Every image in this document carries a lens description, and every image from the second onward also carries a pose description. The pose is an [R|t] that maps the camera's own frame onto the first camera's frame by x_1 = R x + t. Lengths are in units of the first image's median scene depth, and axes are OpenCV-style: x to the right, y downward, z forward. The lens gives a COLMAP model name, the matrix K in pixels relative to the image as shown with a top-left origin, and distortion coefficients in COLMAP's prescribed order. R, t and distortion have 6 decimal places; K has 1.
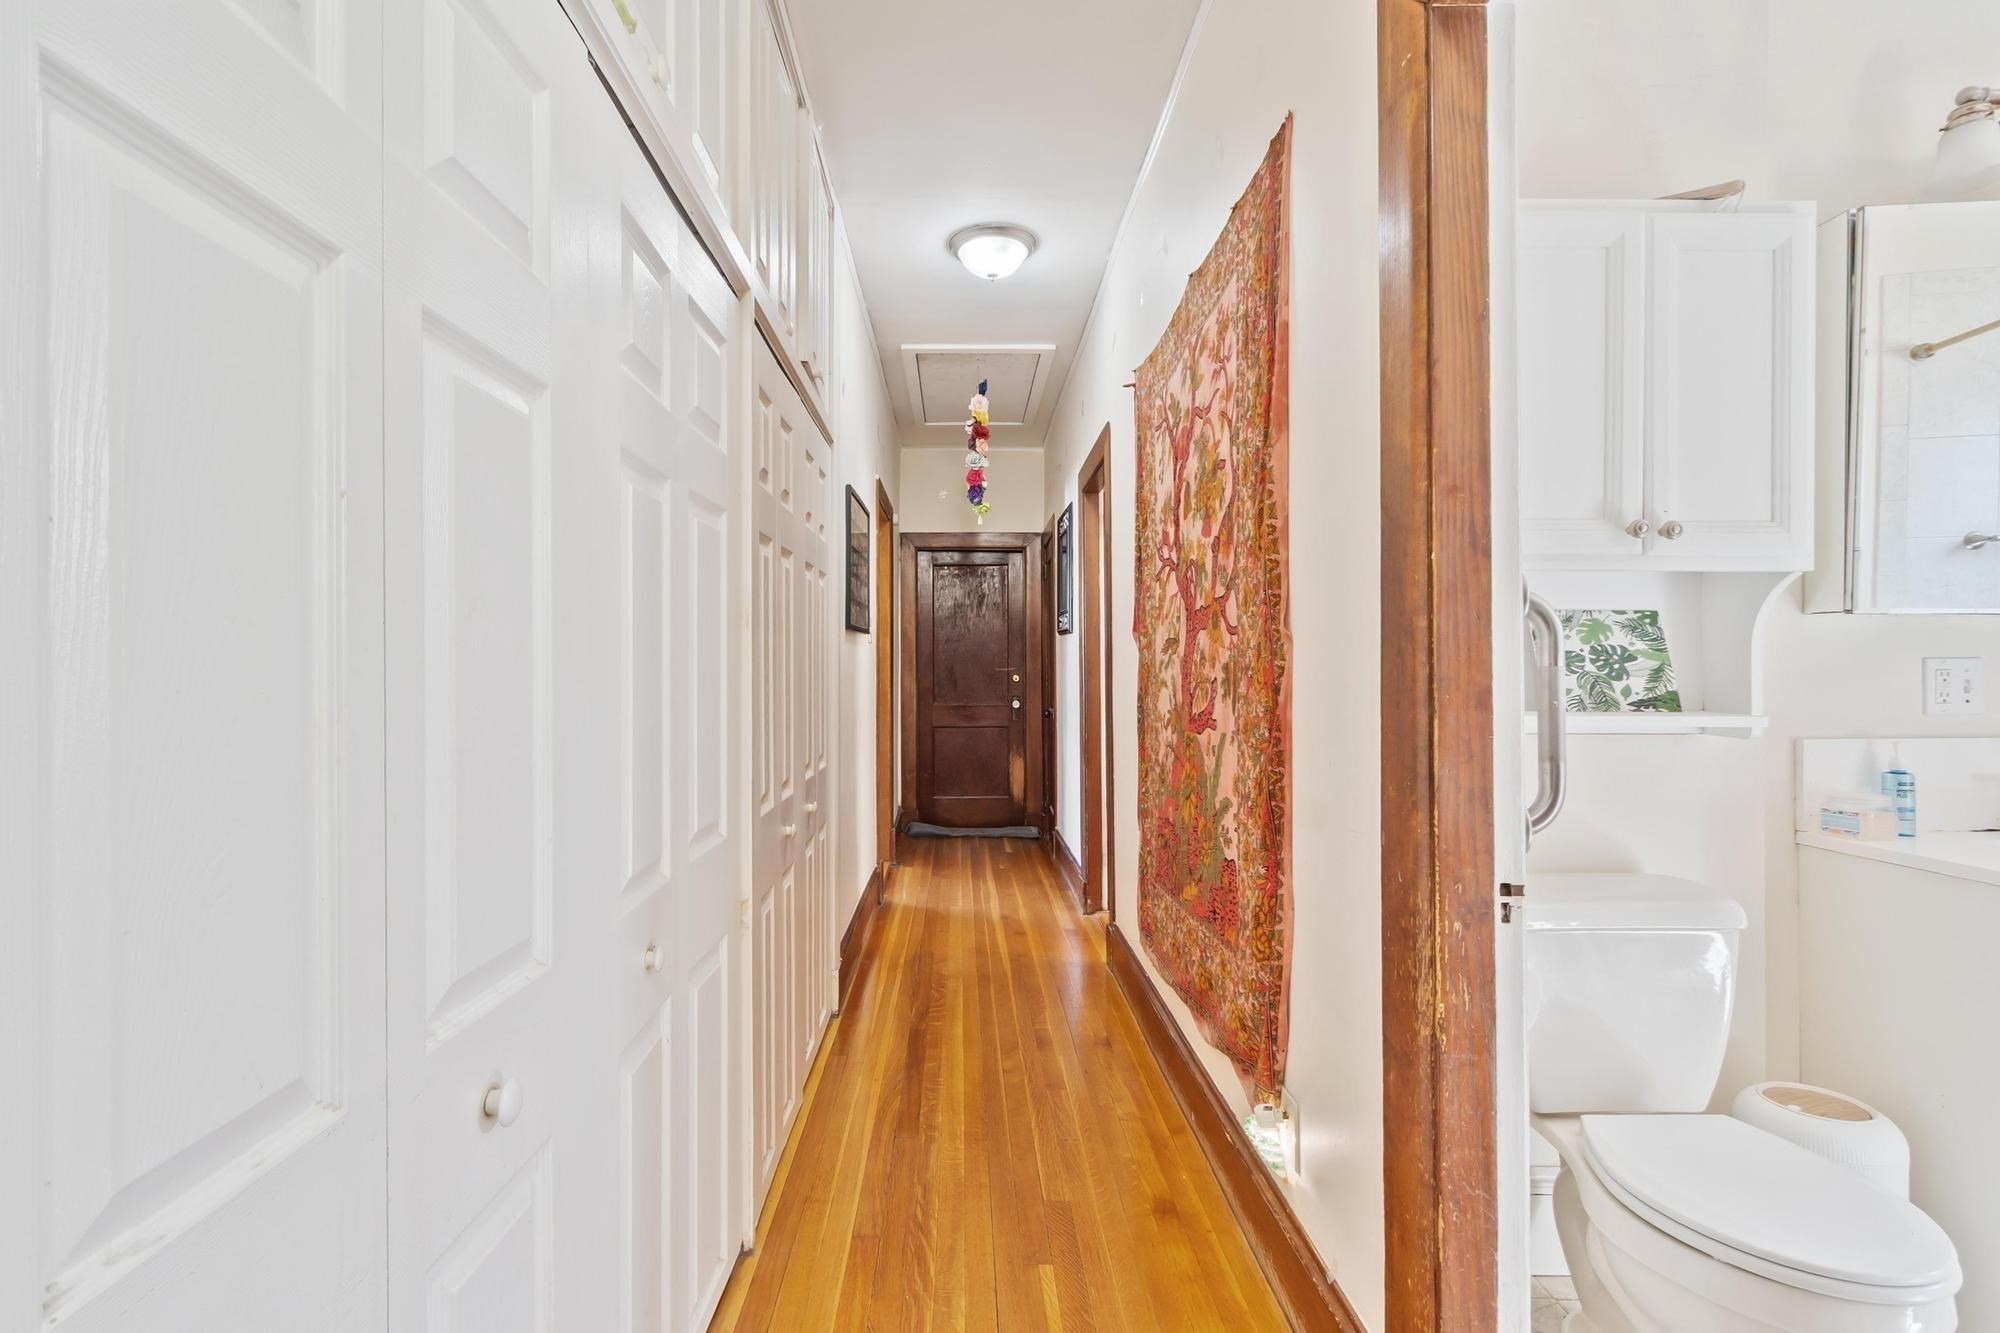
lens RADIAL K [[870.1, 0, 989.3], [0, 870.1, 669.3], [0, 0, 1]] dist [0.001862, -0.000302]
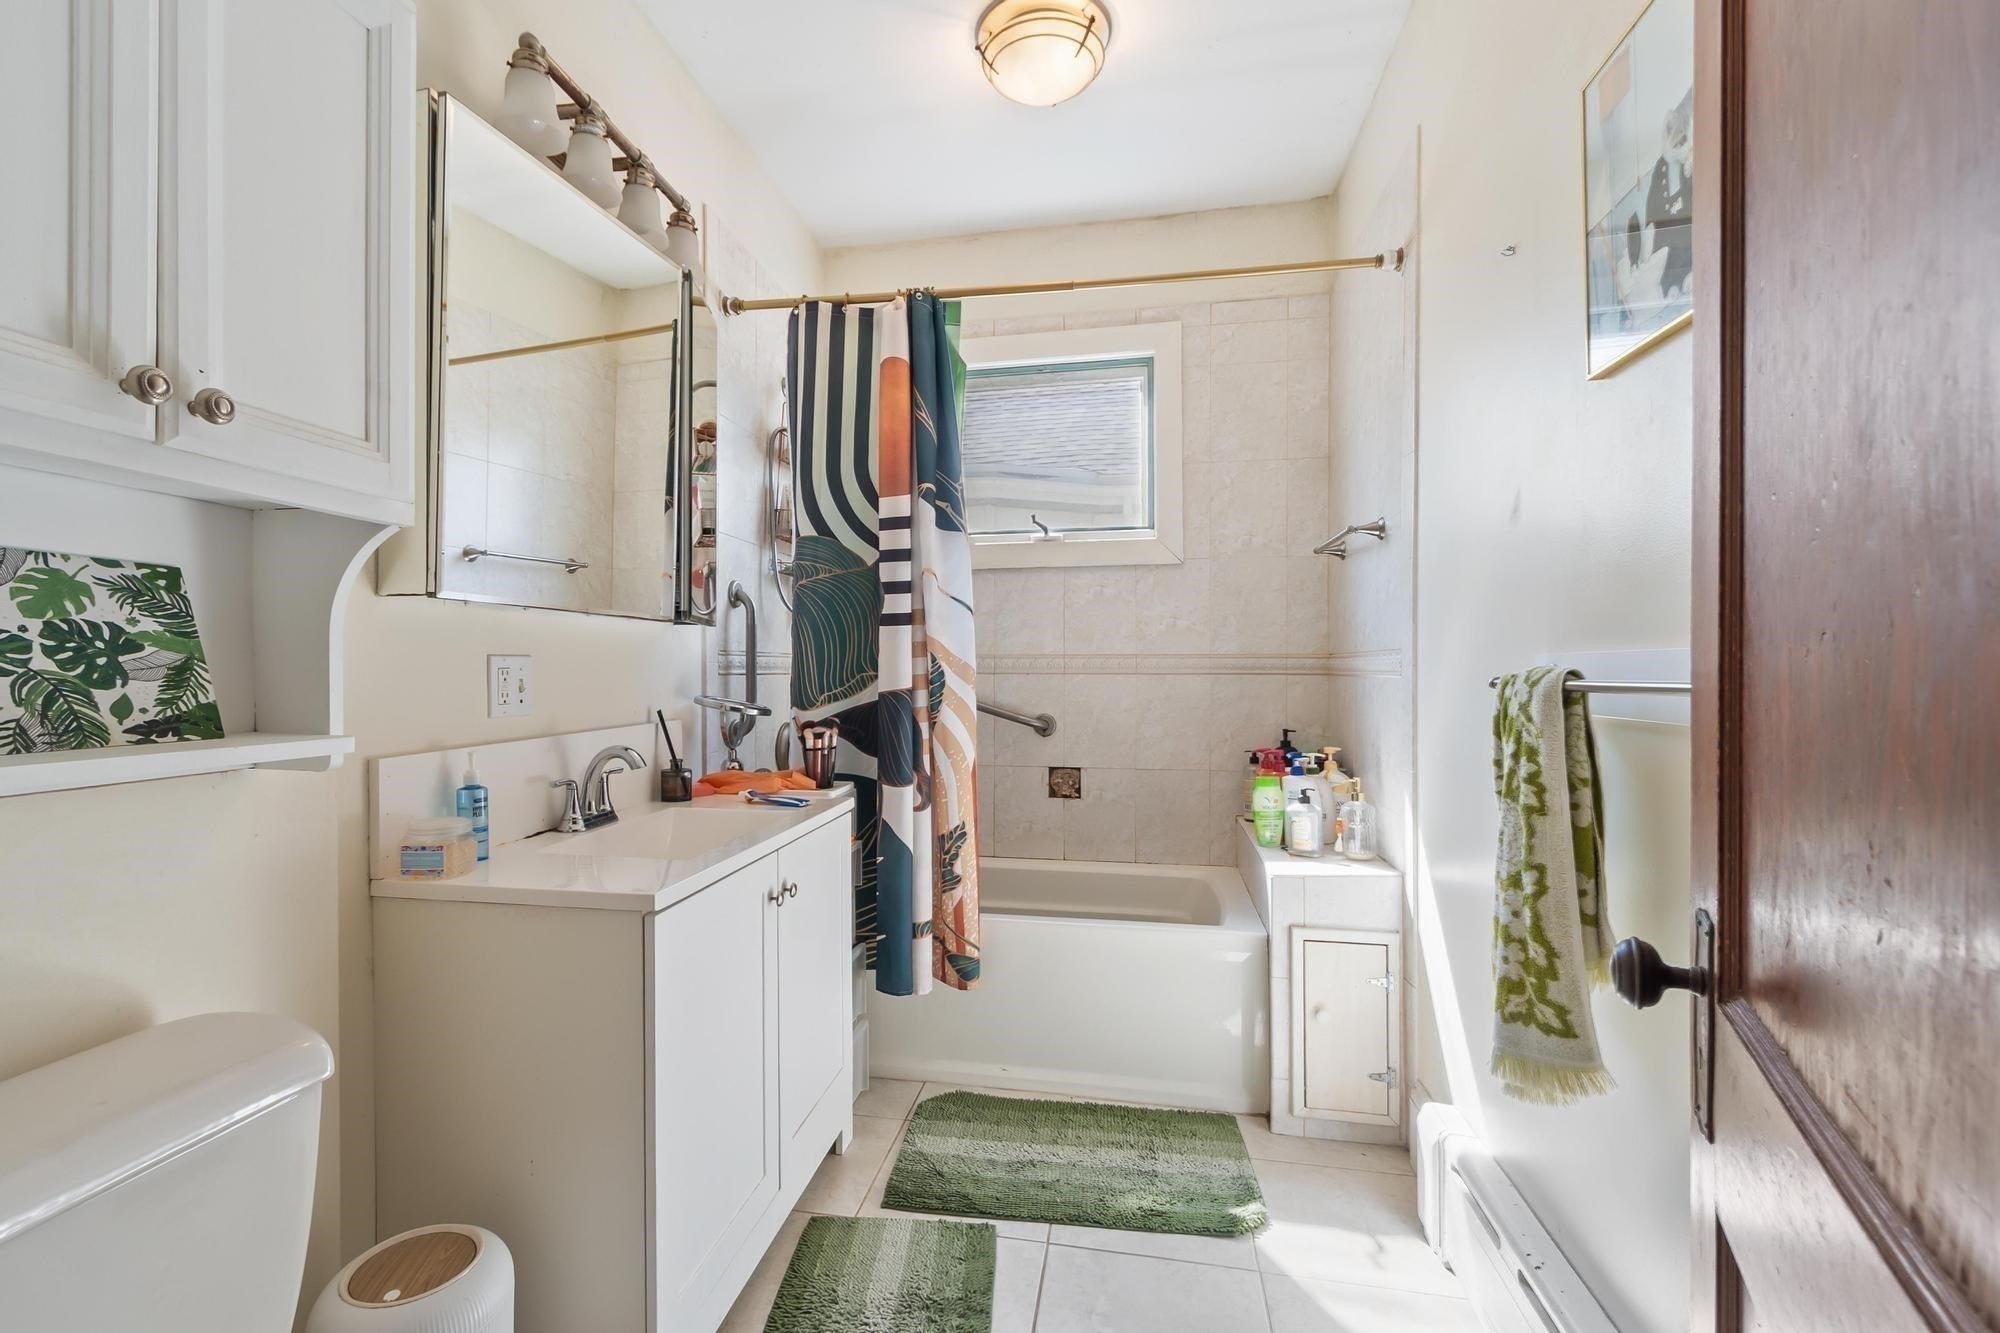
lens RADIAL K [[870.1, 0, 941.5], [0, 870.1, 667.6], [0, 0, 1]] dist [0.001862, -0.000302]
pose [[0.182350, 0.000372, 0.983234, 0.286611], [0.006361, 0.999979, -0.001558, 0.004494], [-0.983213, 0.006538, 0.182343, 0.393080]]
